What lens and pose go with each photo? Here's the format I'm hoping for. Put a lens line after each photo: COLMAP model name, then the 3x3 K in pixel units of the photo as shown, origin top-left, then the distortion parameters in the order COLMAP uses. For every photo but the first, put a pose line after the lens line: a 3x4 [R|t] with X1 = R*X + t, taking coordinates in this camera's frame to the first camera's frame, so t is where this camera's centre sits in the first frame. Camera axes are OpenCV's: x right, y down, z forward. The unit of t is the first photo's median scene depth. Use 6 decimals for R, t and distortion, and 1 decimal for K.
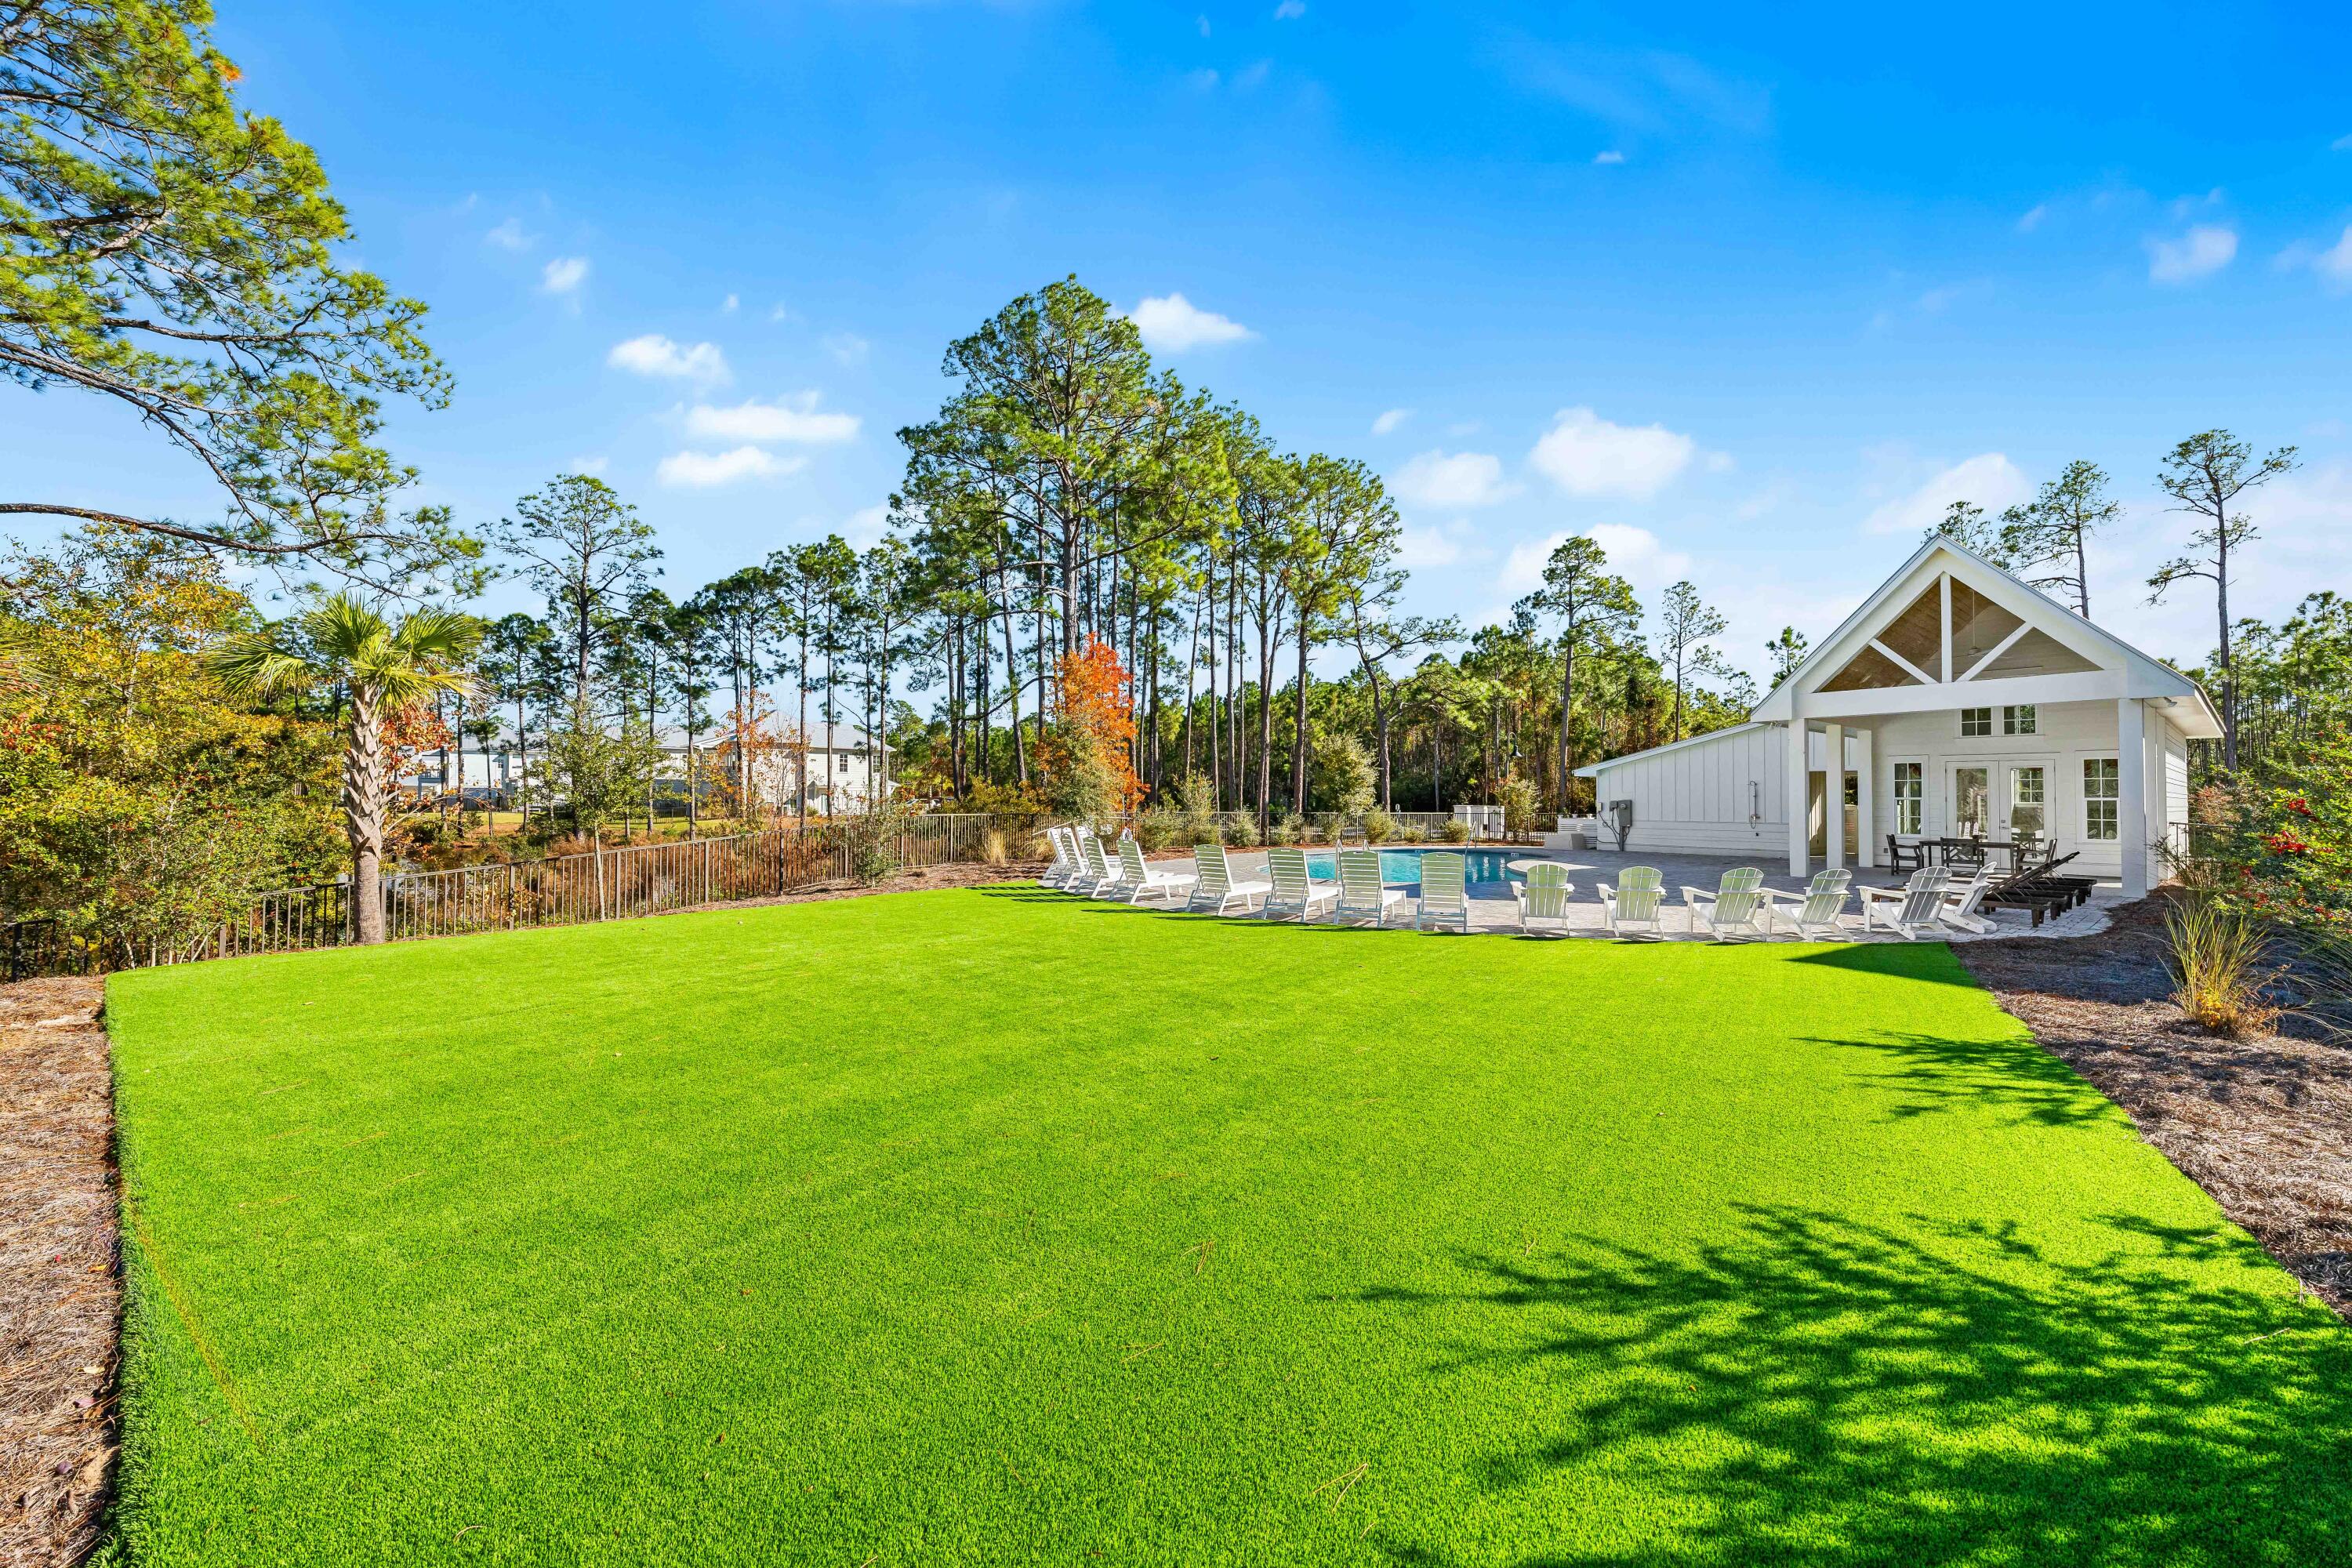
lens RADIAL K [[895.5, 0, 1171.3], [0, 895.5, 792.8], [0, 0, 1]] dist [0.001489, 0.000077]
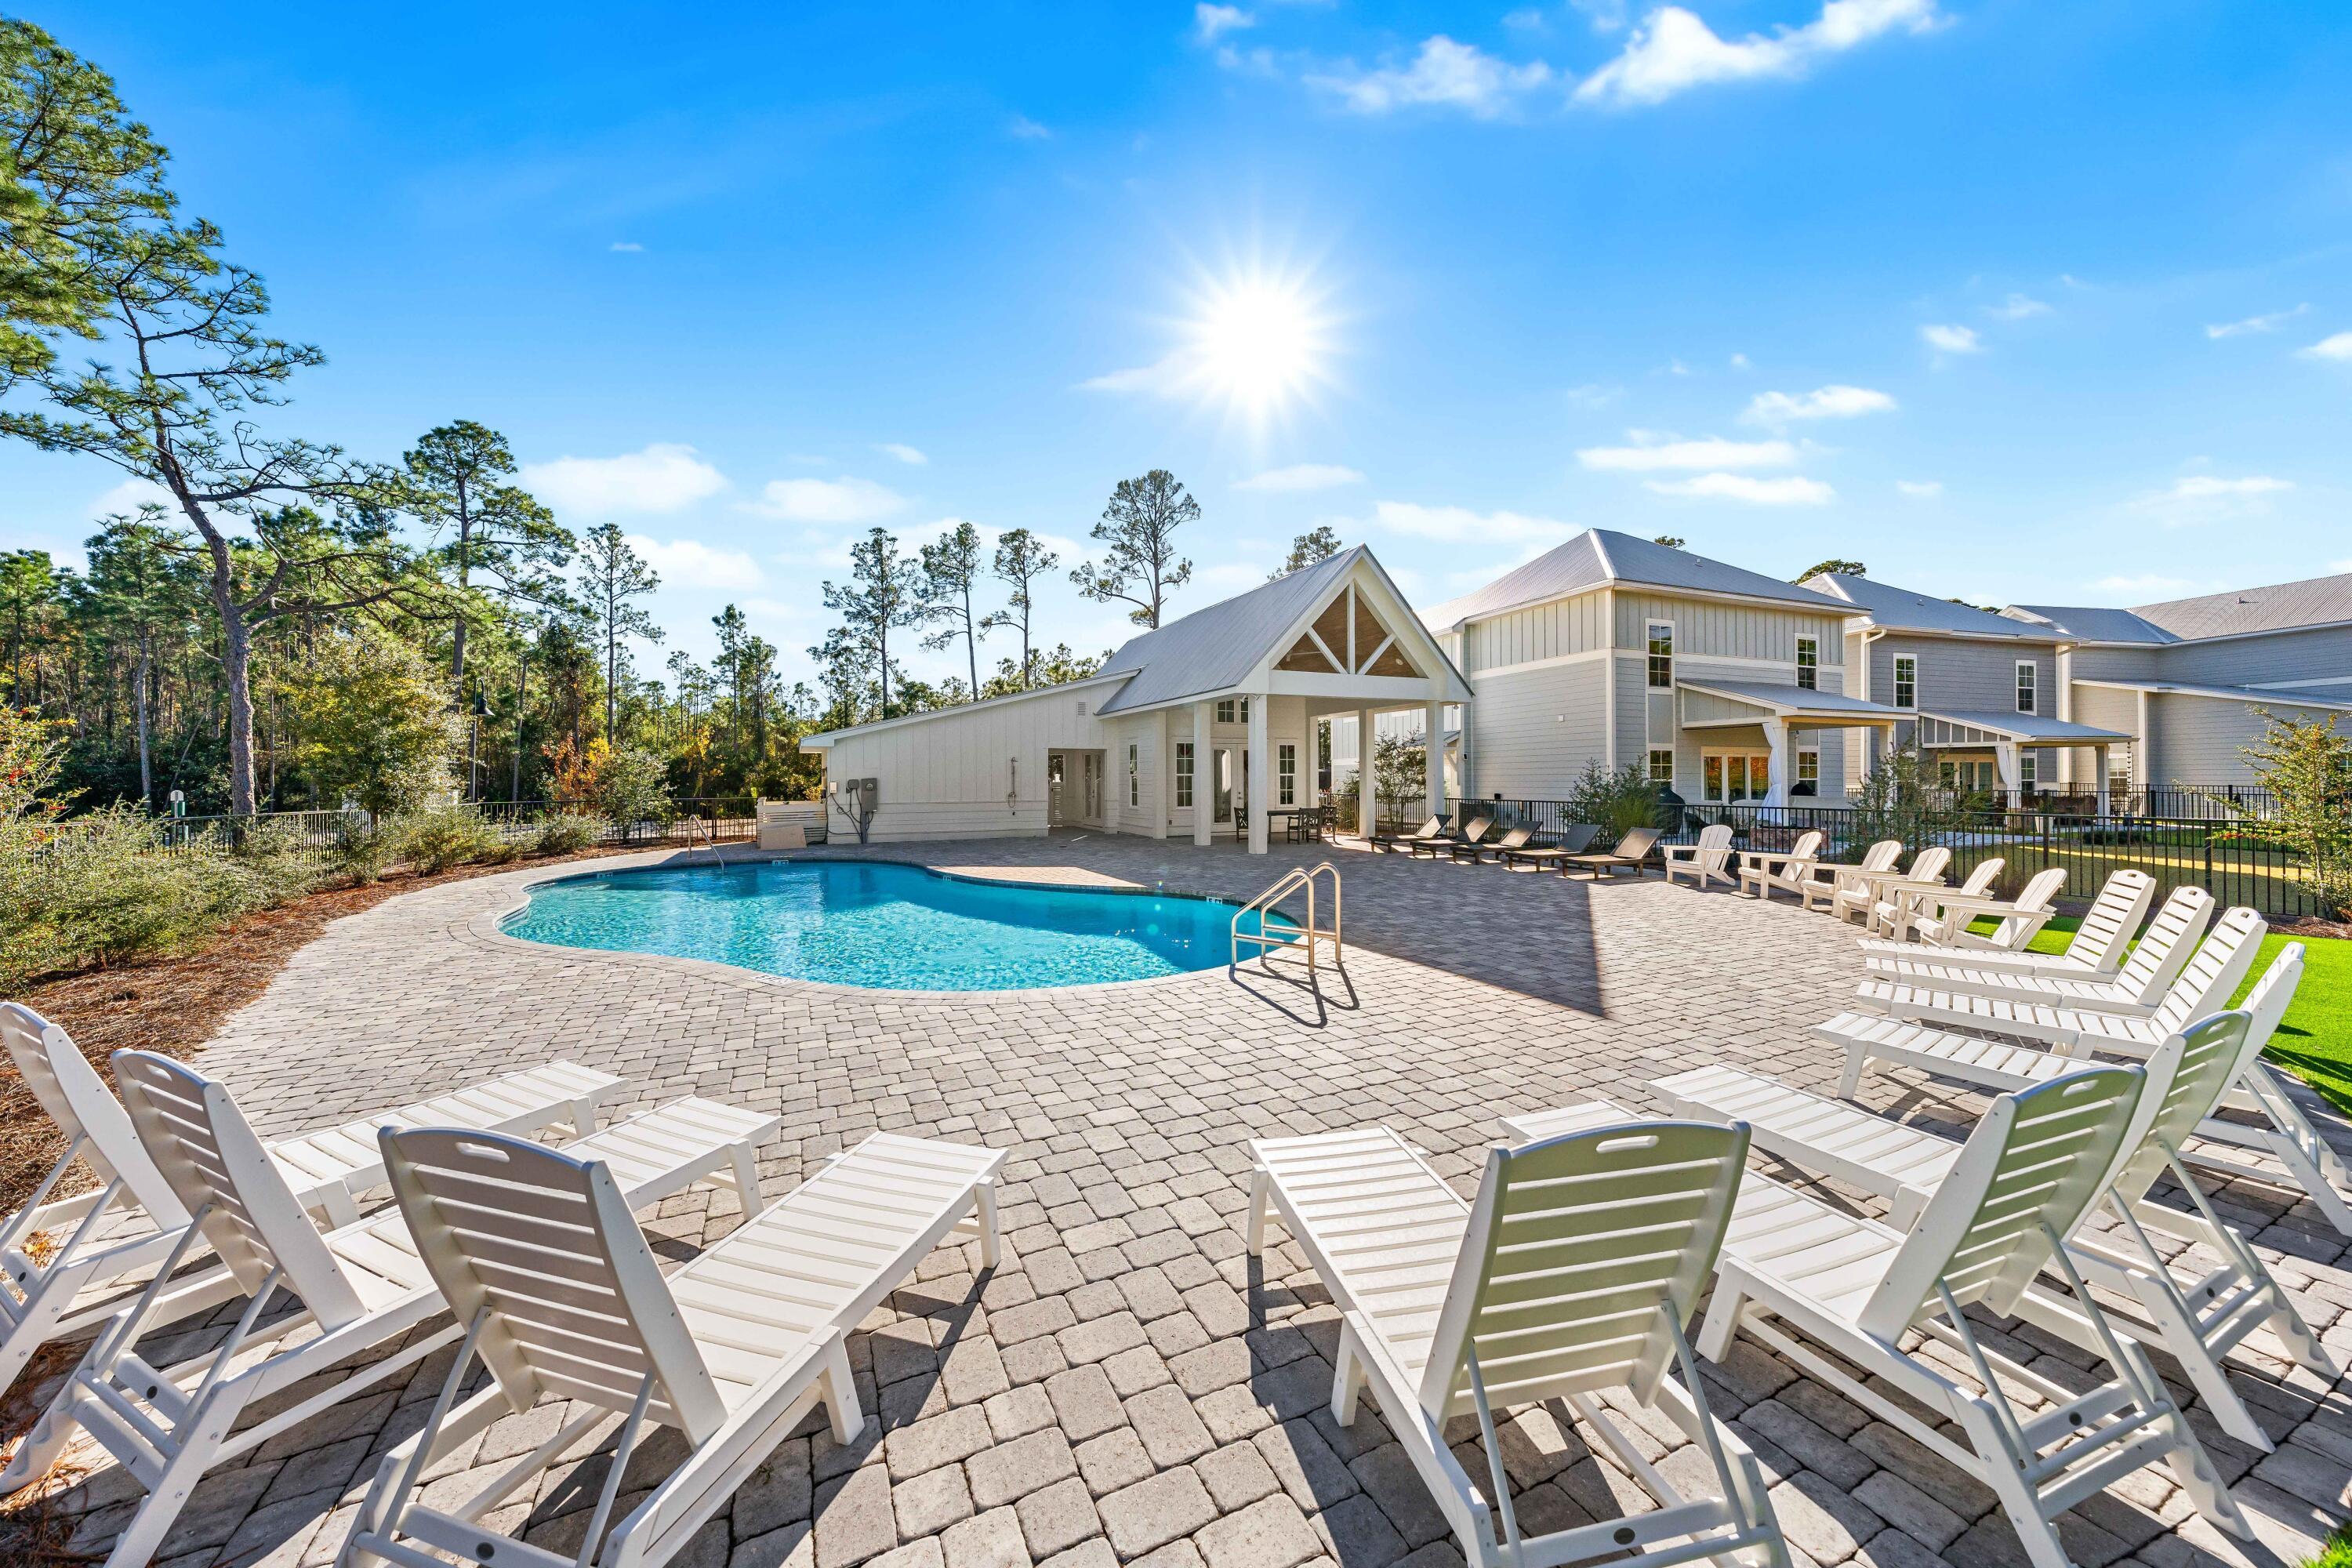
lens RADIAL K [[809.3, 0, 1180.4], [0, 809.3, 777.2], [0, 0, 1]] dist [0.000000, -0.000250]
pose [[0.225764, -0.004145, 0.974173, -0.126510], [-0.000599, 0.999990, 0.004394, 0.003606], [-0.974182, -0.001575, 0.225759, 0.564945]]
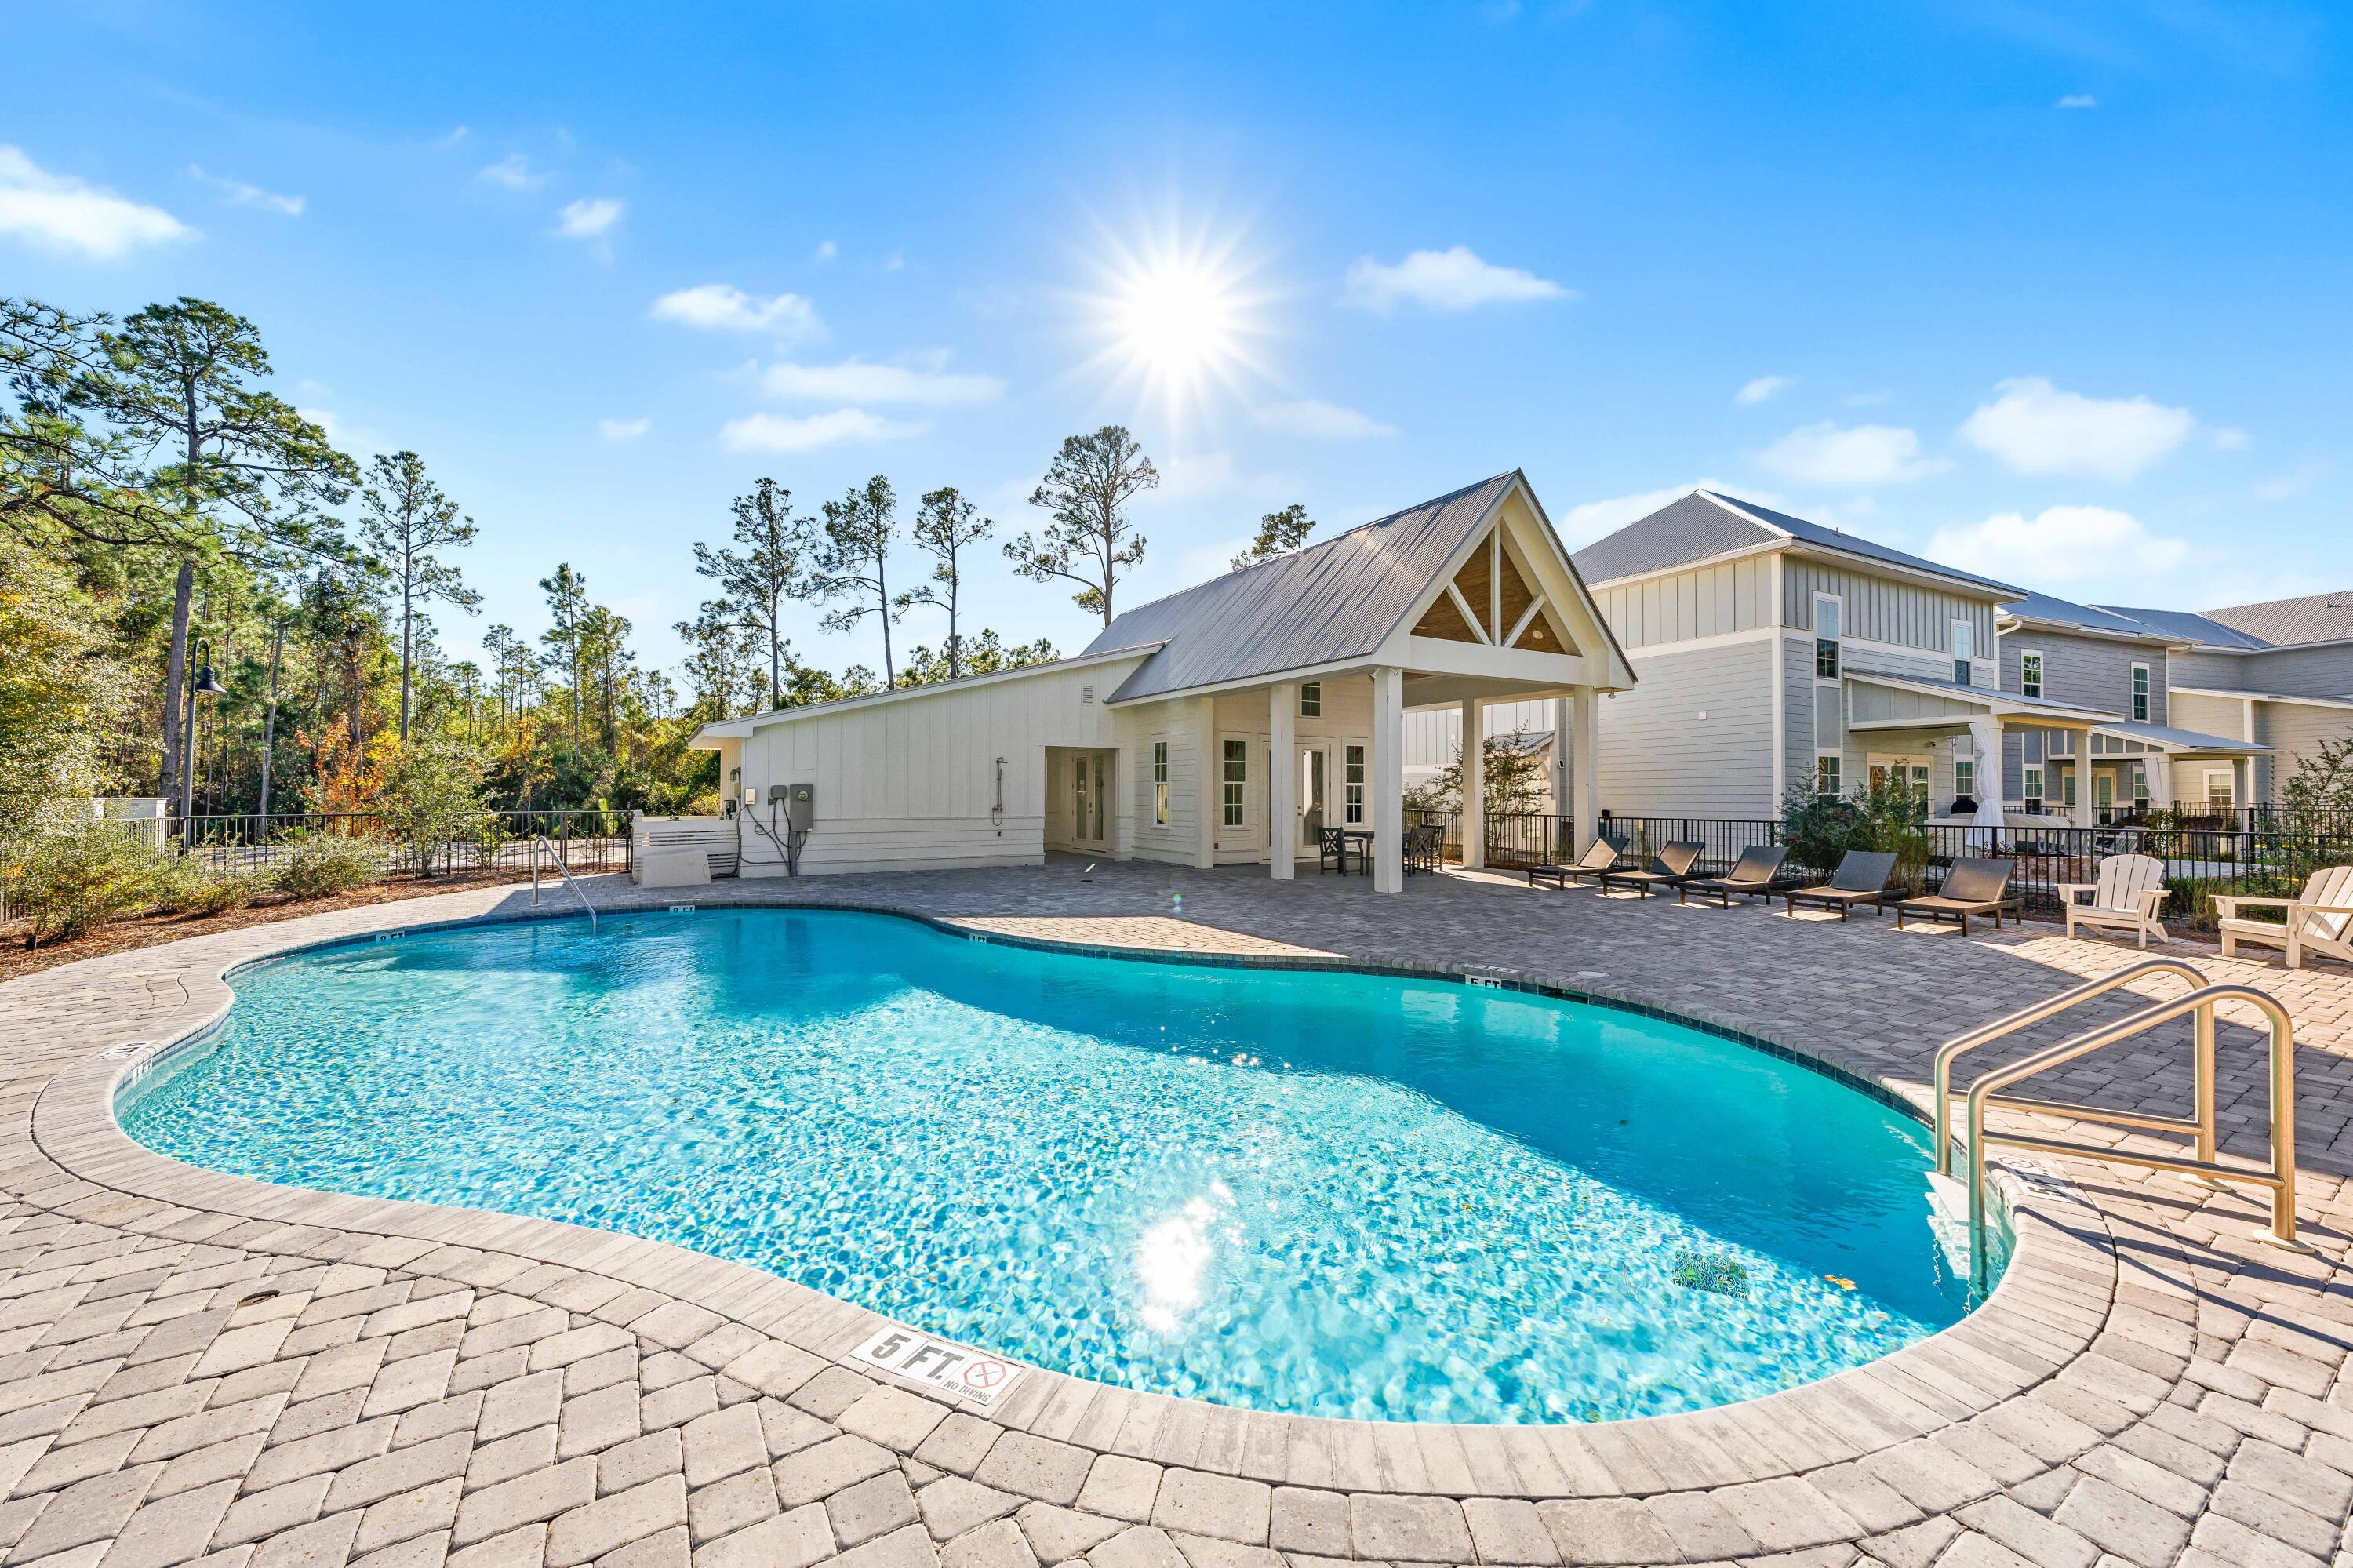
lens RADIAL K [[886.0, 0, 1180.8], [0, 886.0, 784.7], [0, 0, 1]] dist [-0.002025, 0.000474]
pose [[0.119938, 0.005412, 0.992767, -0.013070], [-0.007857, 0.999959, -0.004502, 0.008942], [-0.992750, -0.007261, 0.119975, 0.691958]]
